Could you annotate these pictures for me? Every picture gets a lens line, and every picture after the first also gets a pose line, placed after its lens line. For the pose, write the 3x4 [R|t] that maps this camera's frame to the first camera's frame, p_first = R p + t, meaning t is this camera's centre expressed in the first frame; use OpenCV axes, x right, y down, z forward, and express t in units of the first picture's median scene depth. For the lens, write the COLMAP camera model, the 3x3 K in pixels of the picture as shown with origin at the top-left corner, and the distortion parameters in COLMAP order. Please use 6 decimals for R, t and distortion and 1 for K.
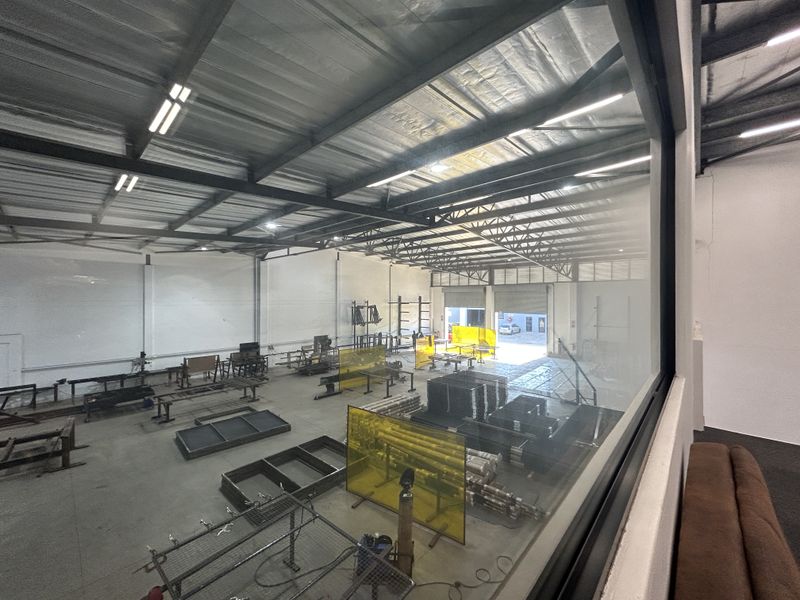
lens RADIAL K [[323.4, 0, 400.0], [0, 323.4, 300.0], [0, 0, 1]] dist [-0.000682, 0.000020]
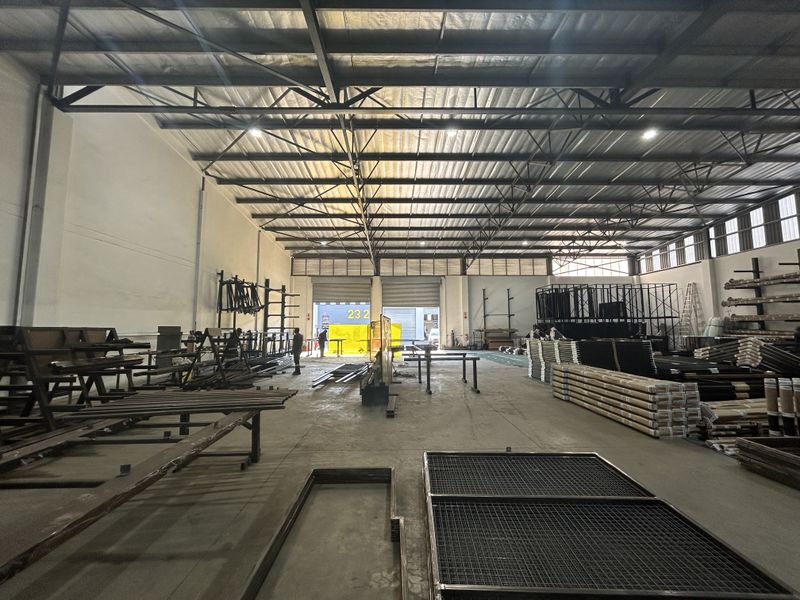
lens RADIAL K [[323.4, 0, 400.0], [0, 323.4, 300.0], [0, 0, 1]] dist [-0.000682, 0.000020]
pose [[0.717891, 0.054944, 0.693984, -0.302941], [0.007695, 0.996193, -0.086831, 0.104188], [-0.696113, 0.067675, 0.714735, 0.370067]]
